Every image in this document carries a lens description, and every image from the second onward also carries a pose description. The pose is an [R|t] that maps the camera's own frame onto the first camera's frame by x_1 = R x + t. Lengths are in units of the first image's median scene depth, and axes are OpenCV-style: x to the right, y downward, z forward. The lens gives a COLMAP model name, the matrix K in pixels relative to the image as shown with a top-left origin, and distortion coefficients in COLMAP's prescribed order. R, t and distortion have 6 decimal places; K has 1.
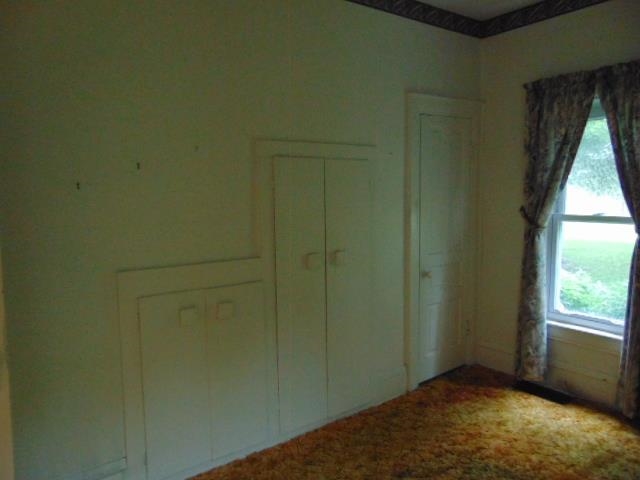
lens RADIAL K [[473.3, 0, 319.4], [0, 473.3, 238.4], [0, 0, 1]] dist [-0.002040, 0.004973]
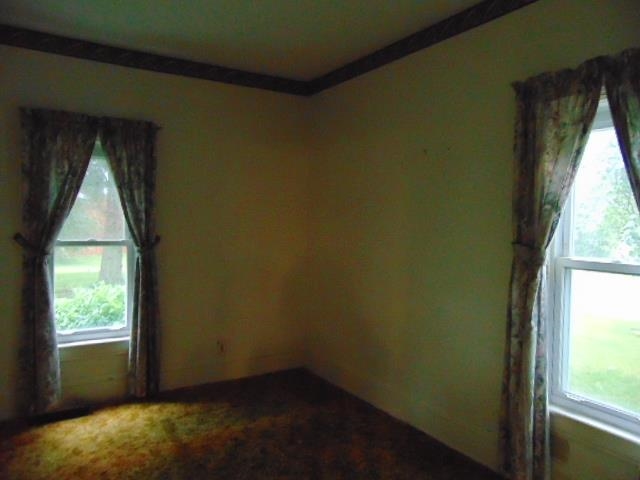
lens RADIAL K [[473.3, 0, 319.1], [0, 473.3, 240.9], [0, 0, 1]] dist [-0.002040, 0.004973]
pose [[0.072113, -0.030282, 0.996937, -0.534269], [0.081898, 0.996343, 0.024340, -0.031201], [-0.994028, 0.079892, 0.074329, 0.373868]]
